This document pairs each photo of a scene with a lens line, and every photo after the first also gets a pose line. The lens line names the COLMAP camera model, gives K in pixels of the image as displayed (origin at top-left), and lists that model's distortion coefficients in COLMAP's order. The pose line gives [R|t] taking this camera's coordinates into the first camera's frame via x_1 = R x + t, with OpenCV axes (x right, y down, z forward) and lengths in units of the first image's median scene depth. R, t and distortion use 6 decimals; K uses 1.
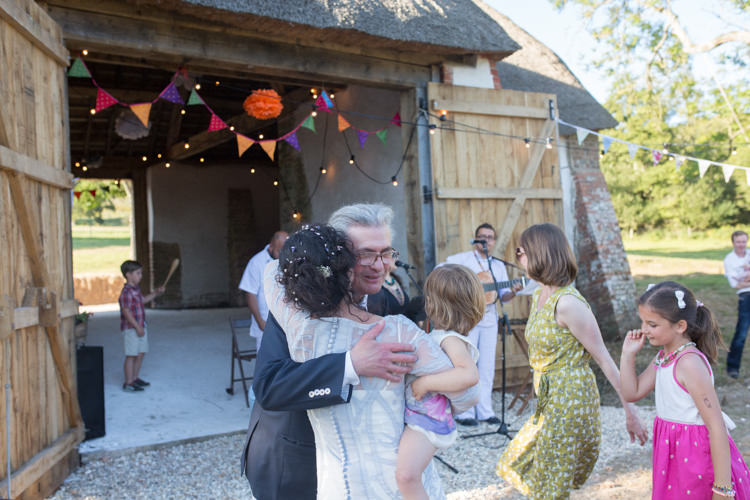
lens RADIAL K [[717.8, 0, 375.0], [0, 717.8, 250.0], [0, 0, 1]] dist [-0.038987, 0.041755]
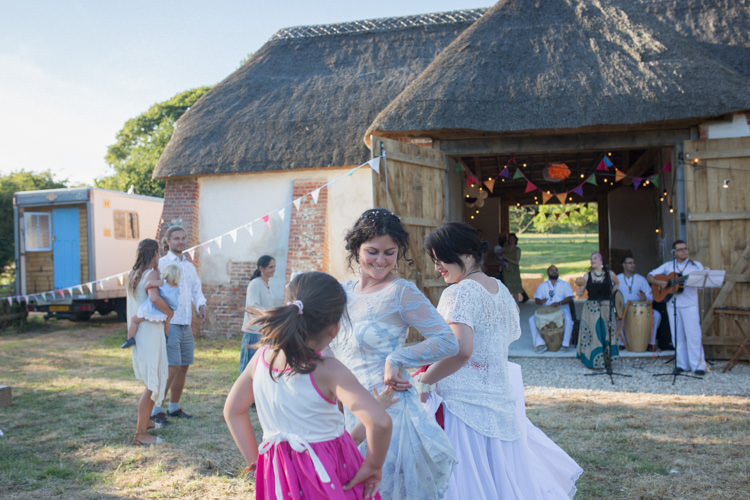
lens RADIAL K [[717.8, 0, 375.0], [0, 717.8, 250.0], [0, 0, 1]] dist [-0.038987, 0.041755]
pose [[0.689602, 0.001631, -0.724187, 0.660500], [-0.003727, 0.999992, -0.001296, -0.009304], [0.724179, 0.003593, 0.689603, -0.425816]]
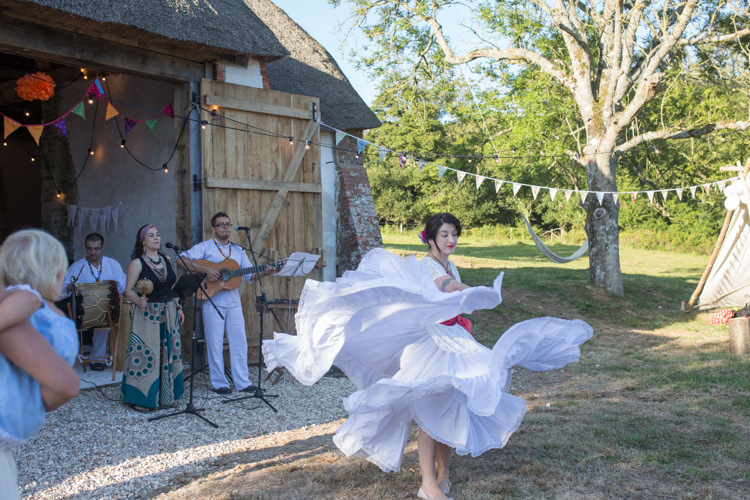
lens RADIAL K [[776.1, 0, 374.1], [0, 776.1, 240.1], [0, 0, 1]] dist [-0.009655, 0.003835]
pose [[0.953372, 0.034094, 0.299865, -0.018486], [-0.034135, 0.999404, -0.005102, 0.004813], [-0.299861, -0.005372, 0.953968, -0.179190]]
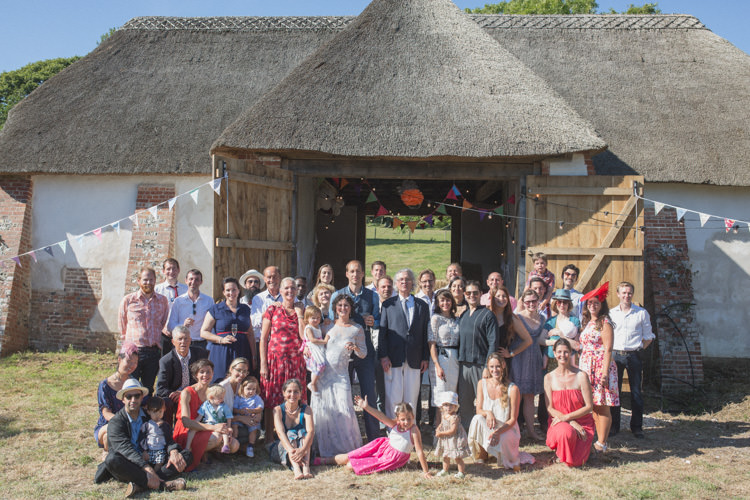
lens RADIAL K [[717.8, 0, 375.0], [0, 717.8, 250.0], [0, 0, 1]] dist [-0.038987, 0.041755]
pose [[0.809077, 0.041465, -0.586238, 0.667304], [-0.042736, 0.999018, 0.011681, -0.081209], [0.586147, 0.015602, 0.810055, -0.365899]]
